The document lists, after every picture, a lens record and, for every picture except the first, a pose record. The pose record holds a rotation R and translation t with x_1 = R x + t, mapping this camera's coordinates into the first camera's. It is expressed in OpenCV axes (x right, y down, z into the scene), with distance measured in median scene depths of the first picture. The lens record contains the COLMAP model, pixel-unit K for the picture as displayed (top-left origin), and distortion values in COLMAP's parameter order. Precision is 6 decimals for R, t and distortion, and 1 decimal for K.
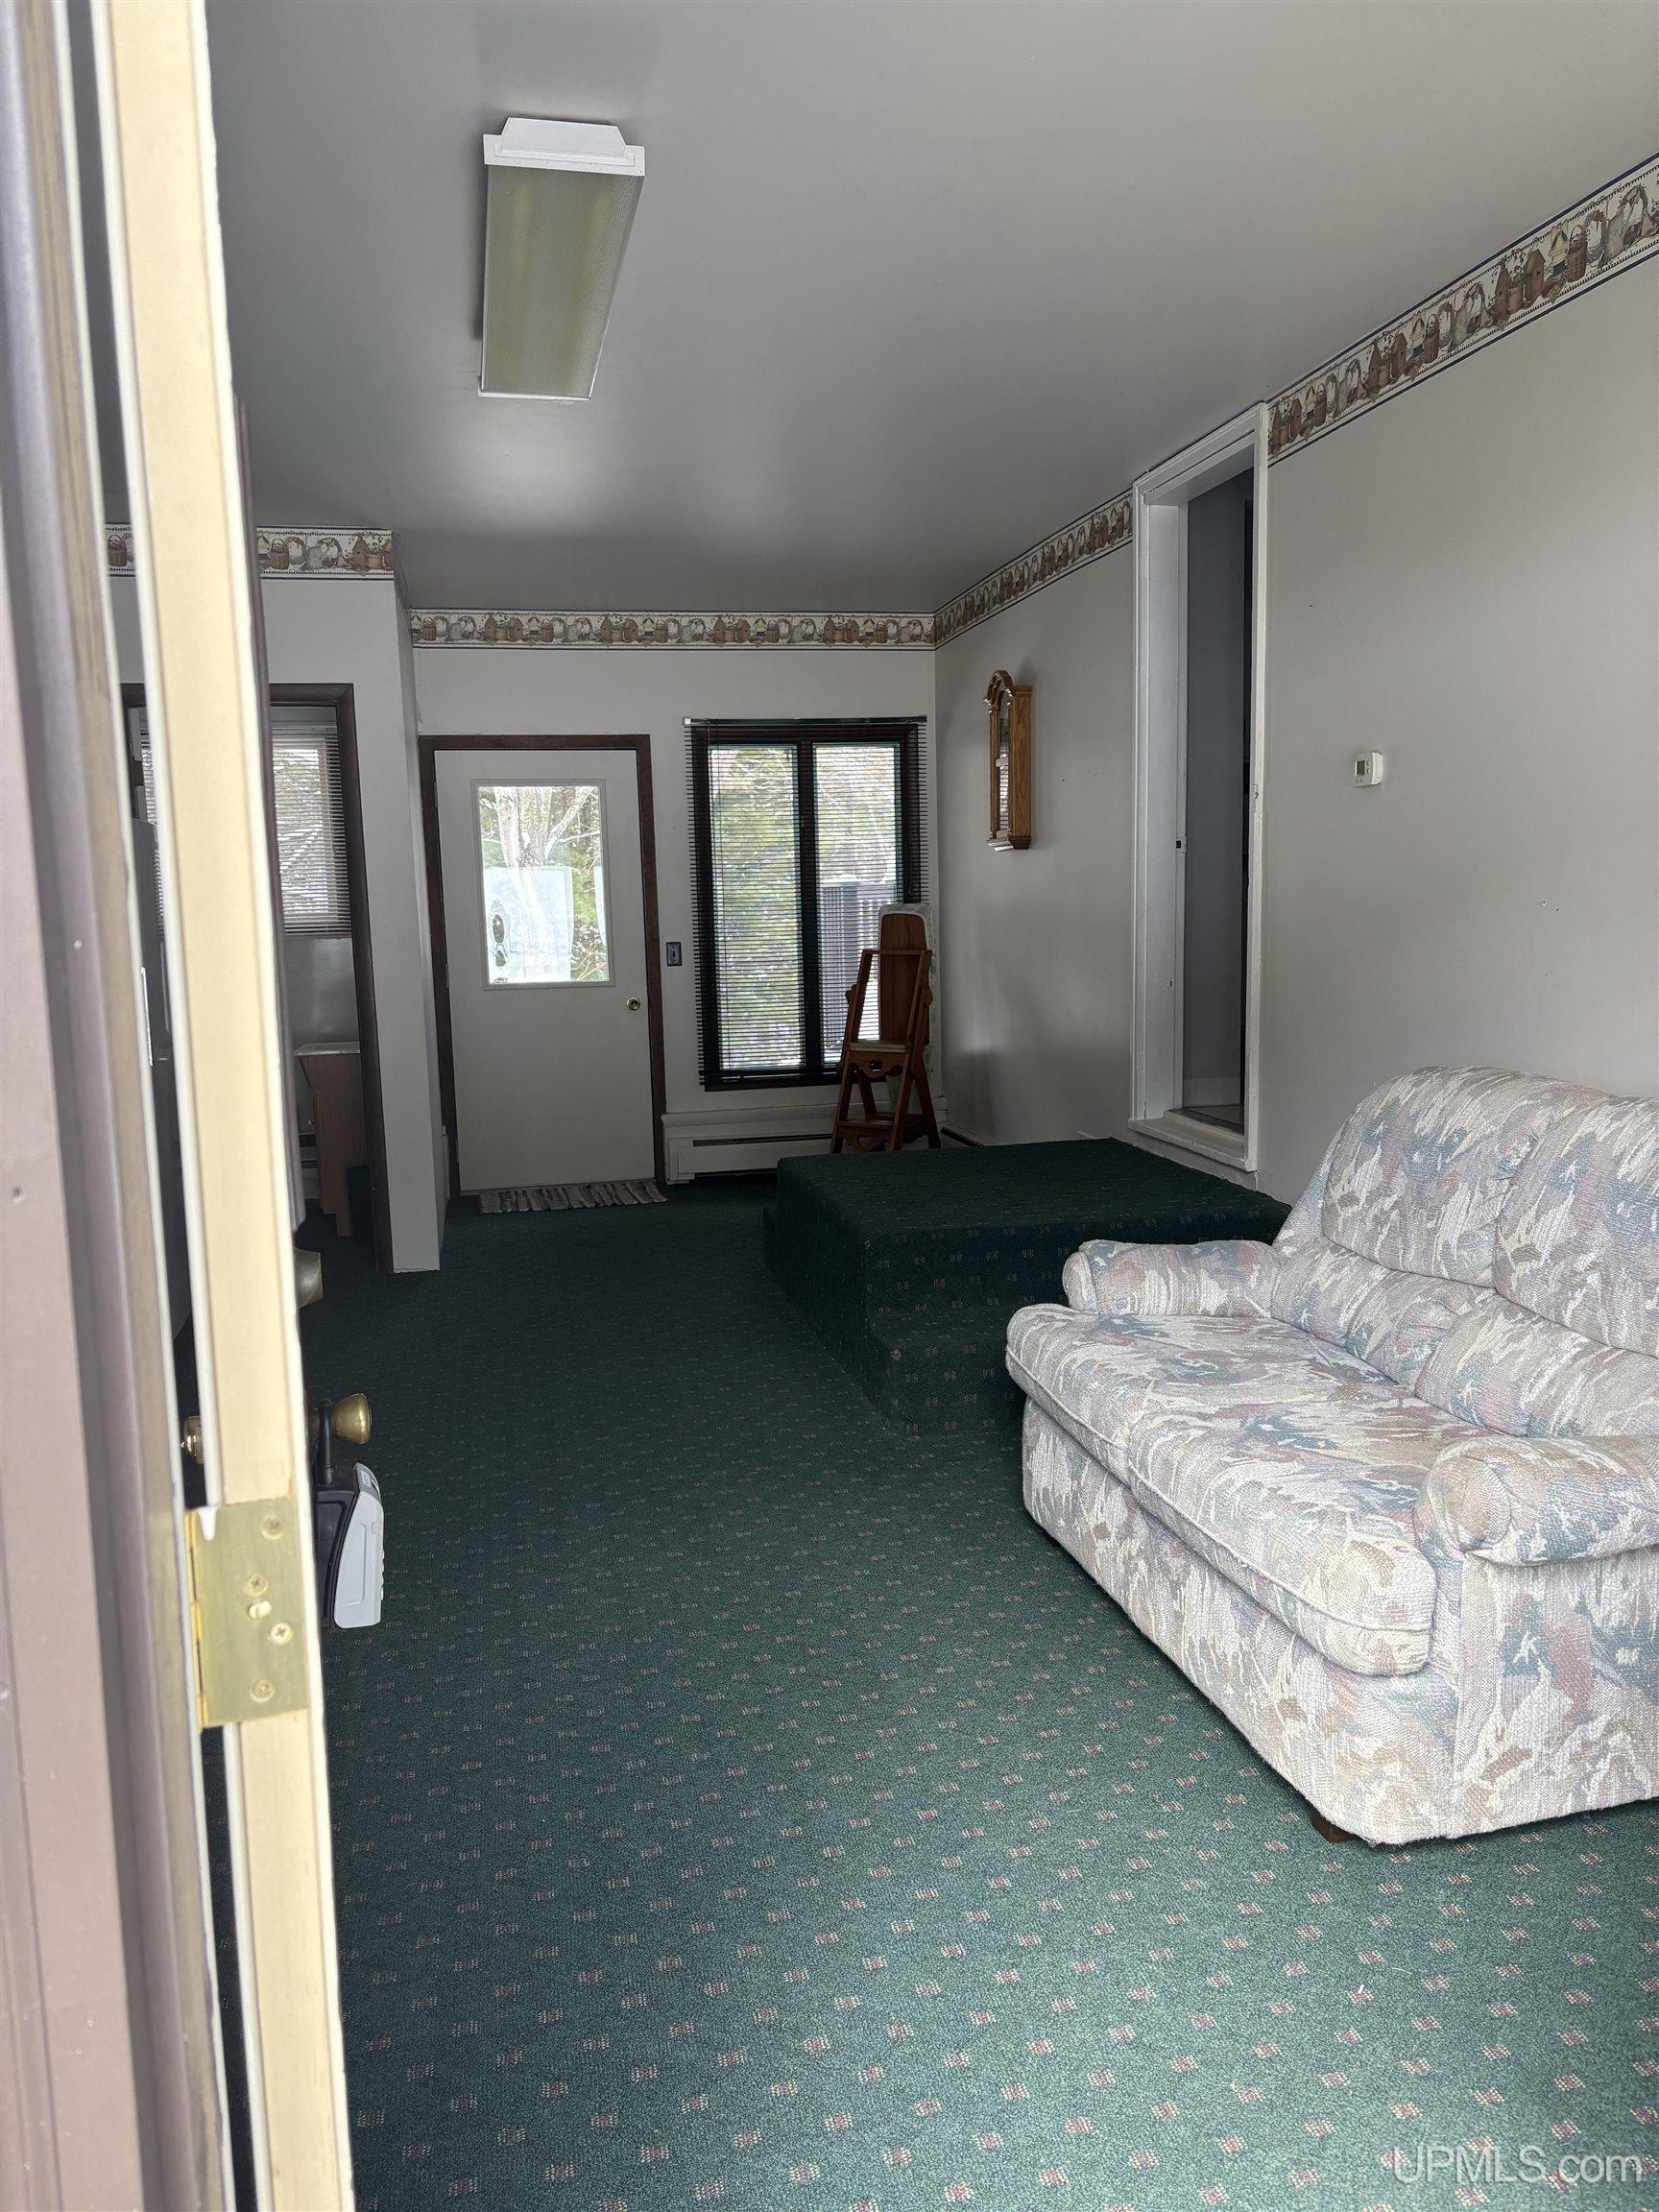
lens RADIAL K [[1664.5, 0, 836.8], [0, 1664.5, 1108.6], [0, 0, 1]] dist [0.016822, -0.021082]
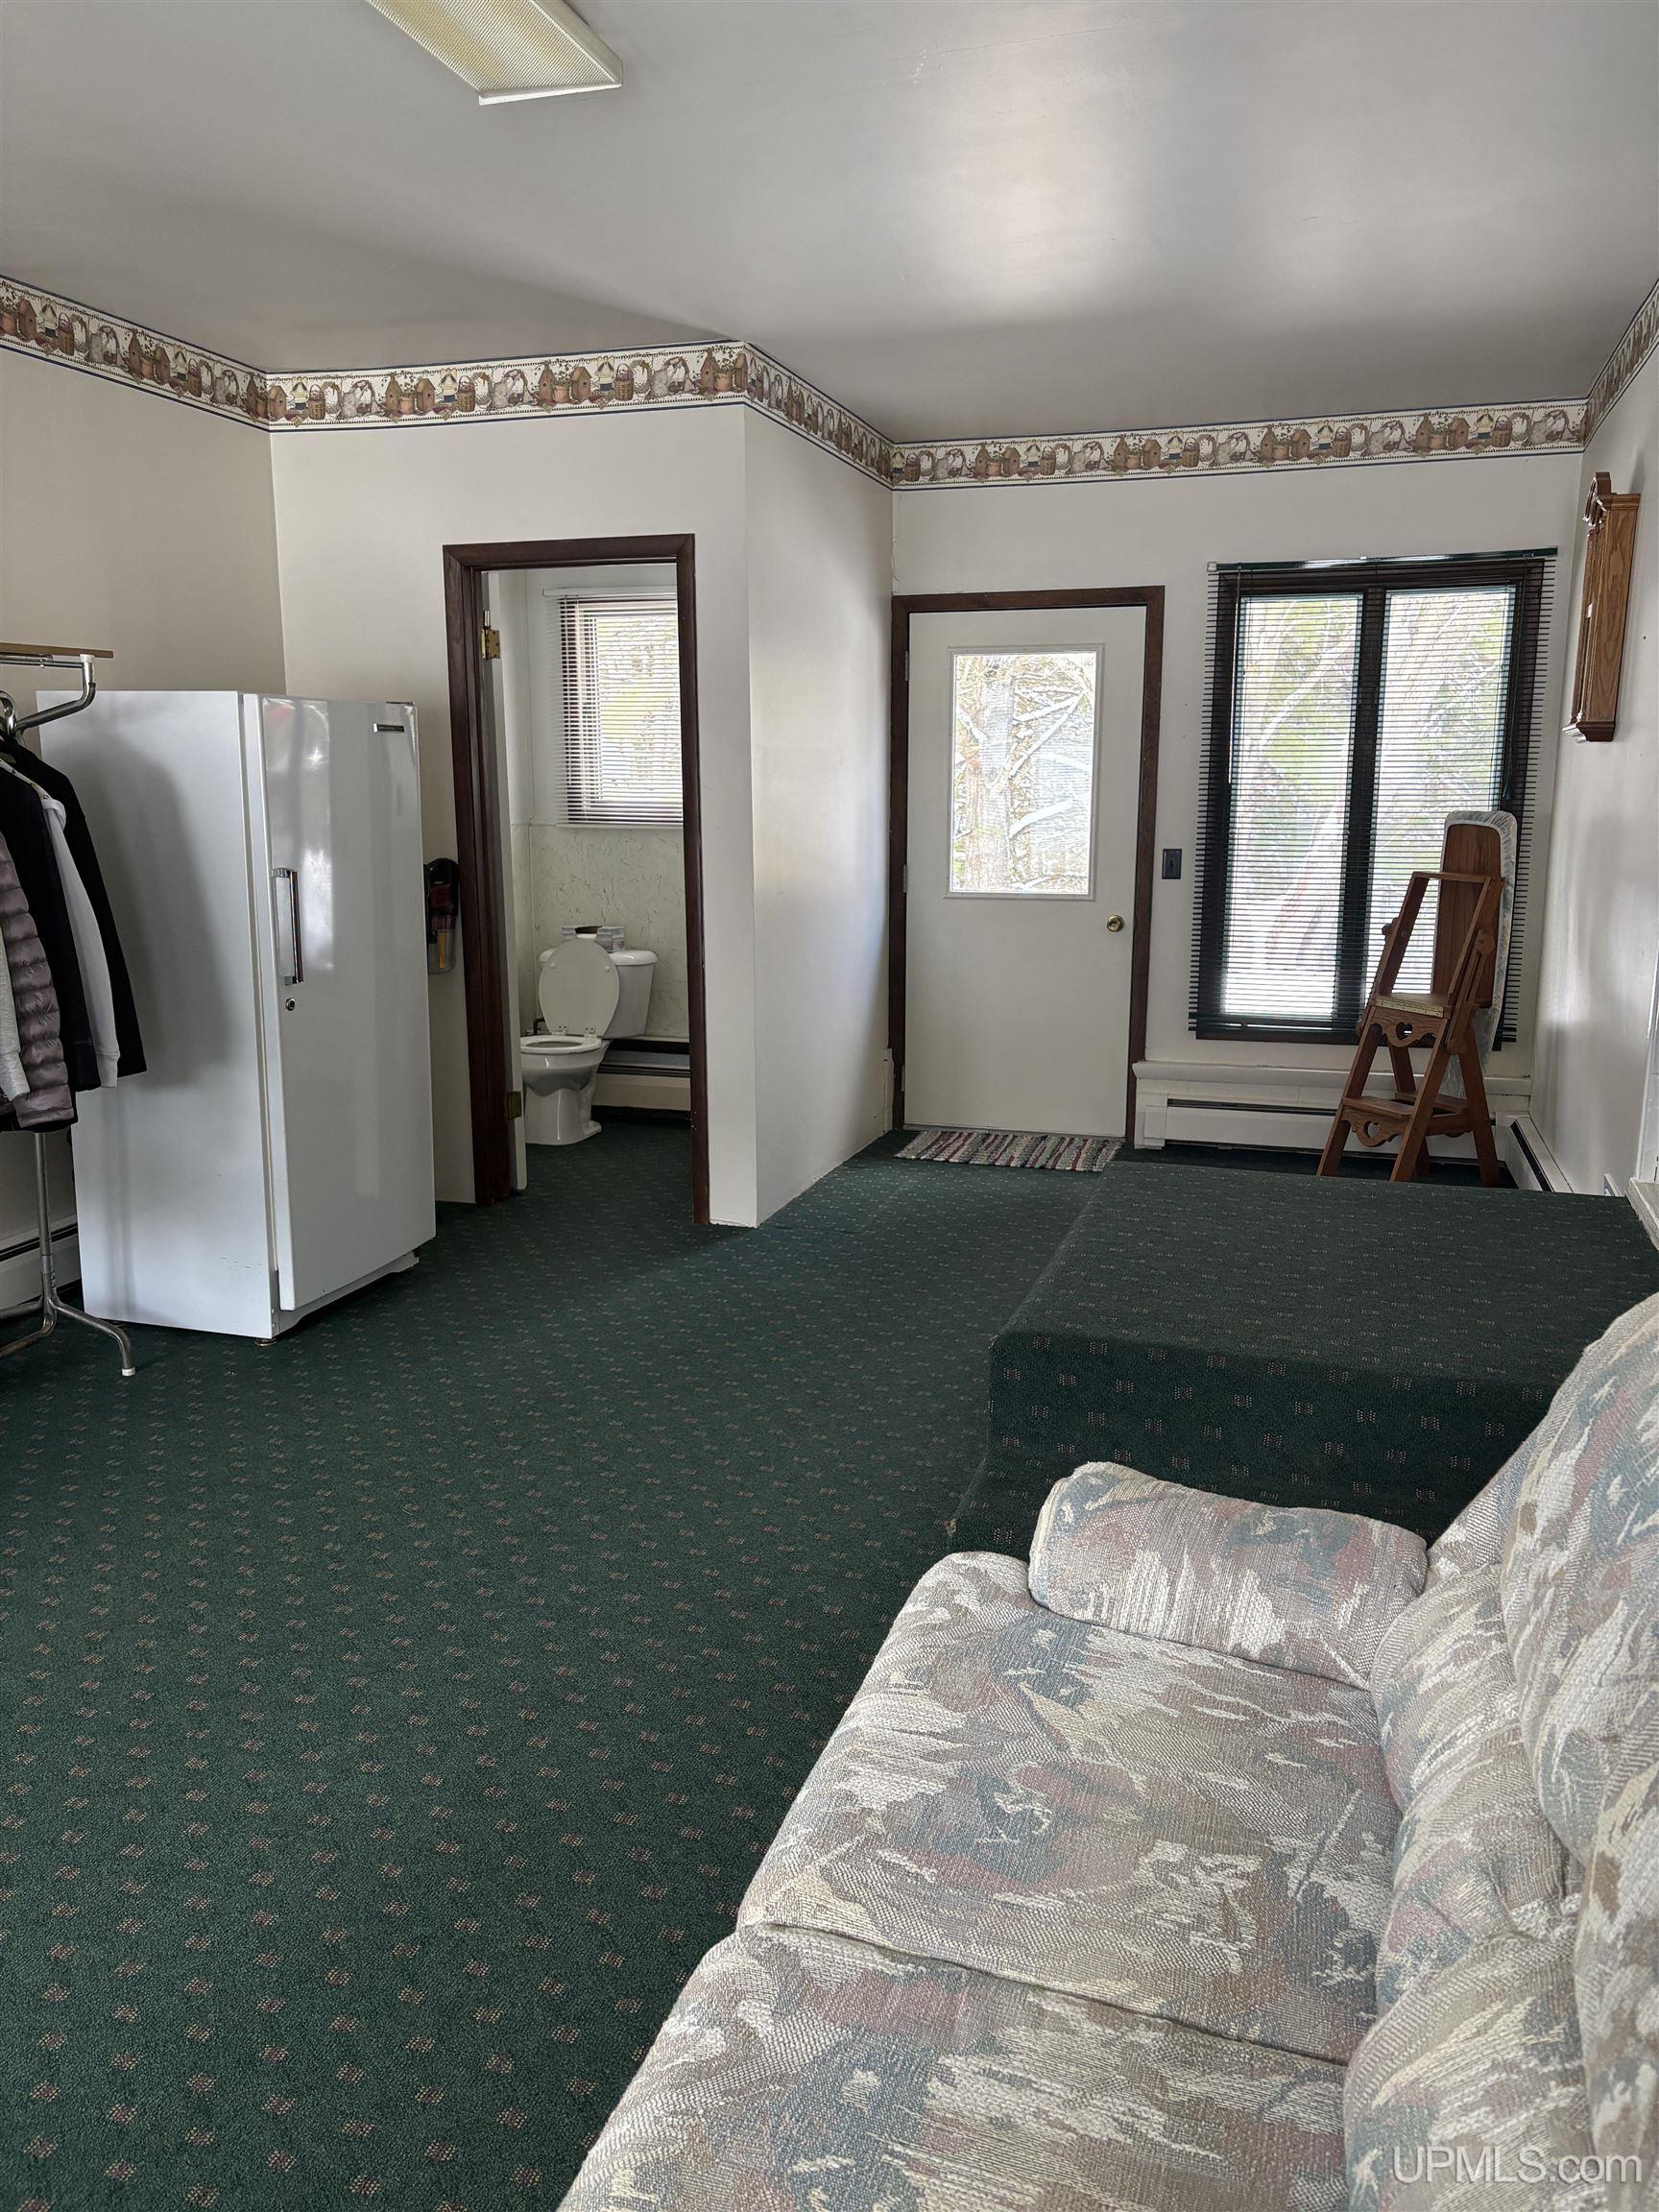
lens RADIAL K [[1664.5, 0, 825.6], [0, 1664.5, 1102.6], [0, 0, 1]] dist [0.016822, -0.021082]
pose [[0.871911, 0.117776, -0.475290, 0.153982], [-0.082029, 0.992058, 0.095348, -0.042296], [0.482745, -0.044148, 0.874648, 0.214348]]
